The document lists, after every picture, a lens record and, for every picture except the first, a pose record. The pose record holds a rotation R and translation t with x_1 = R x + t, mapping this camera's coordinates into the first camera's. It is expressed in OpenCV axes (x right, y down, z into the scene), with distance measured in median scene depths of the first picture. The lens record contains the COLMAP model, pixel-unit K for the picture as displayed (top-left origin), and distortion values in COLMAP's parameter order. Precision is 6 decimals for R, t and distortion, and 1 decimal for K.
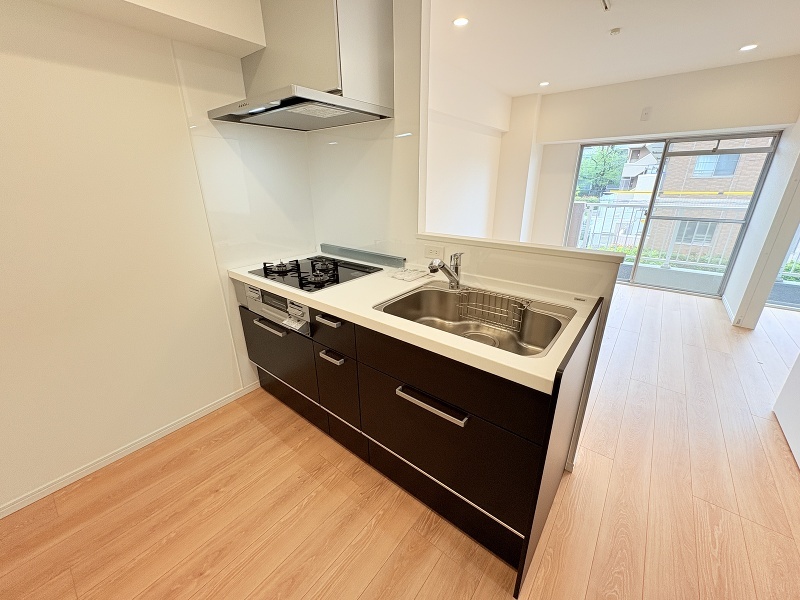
lens RADIAL K [[319.2, 0, 400.1], [0, 319.2, 301.1], [0, 0, 1]] dist [-0.004726, 0.001183]
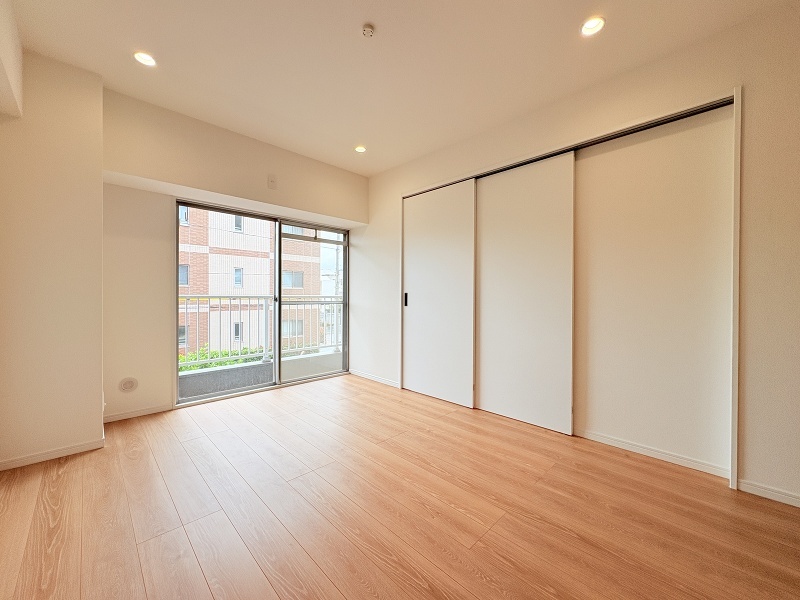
lens RADIAL K [[319.2, 0, 400.4], [0, 319.2, 299.3], [0, 0, 1]] dist [-0.004726, 0.001183]
pose [[0.126699, -0.005046, 0.991928, -0.014650], [0.345914, 0.937438, -0.039415, -0.143063], [-0.929672, 0.348116, 0.120518, 0.664196]]
